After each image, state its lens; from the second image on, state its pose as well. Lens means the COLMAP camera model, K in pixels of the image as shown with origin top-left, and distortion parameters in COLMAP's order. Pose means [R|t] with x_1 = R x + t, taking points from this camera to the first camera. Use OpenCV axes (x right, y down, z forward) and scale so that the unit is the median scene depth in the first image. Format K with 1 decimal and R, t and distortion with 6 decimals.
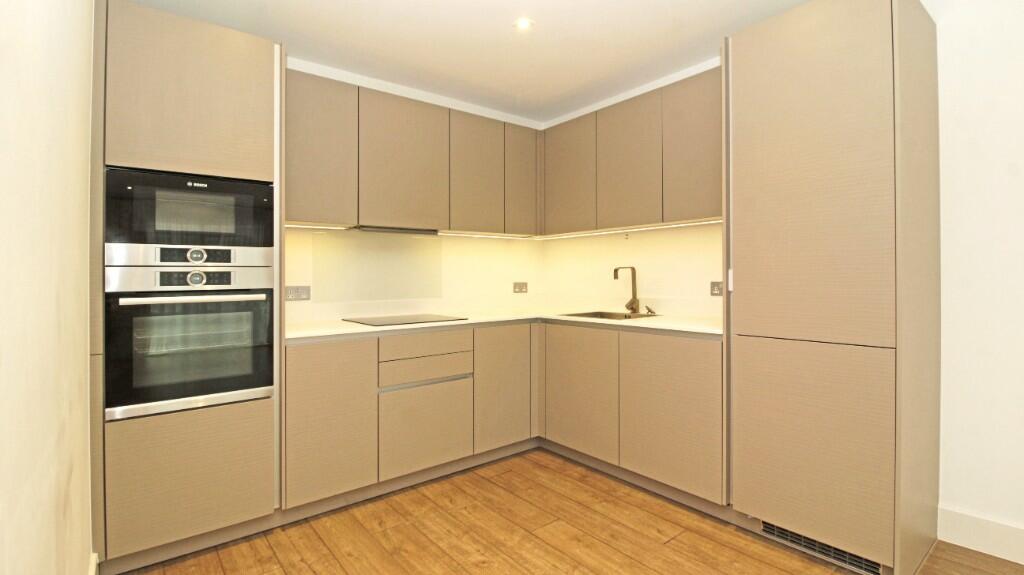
lens RADIAL K [[471.9, 0, 505.4], [0, 471.9, 279.6], [0, 0, 1]] dist [0.001011, -0.001078]
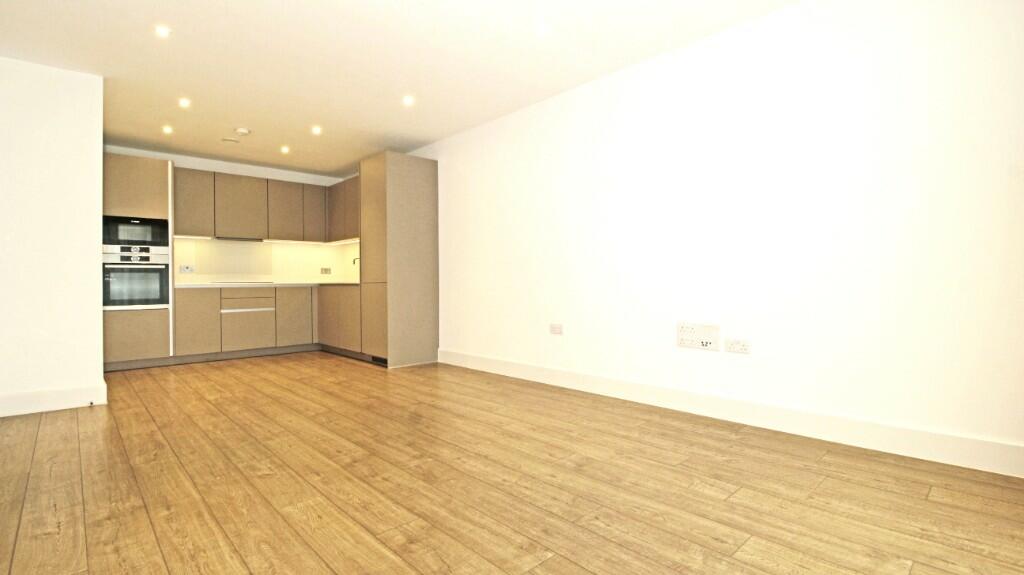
lens RADIAL K [[471.9, 0, 521.6], [0, 471.9, 293.6], [0, 0, 1]] dist [0.001011, -0.001078]
pose [[0.984123, 0.001688, 0.177480, 0.900499], [-0.006957, 0.999553, 0.029069, 0.093141], [-0.177351, -0.029842, 0.983695, -1.788644]]
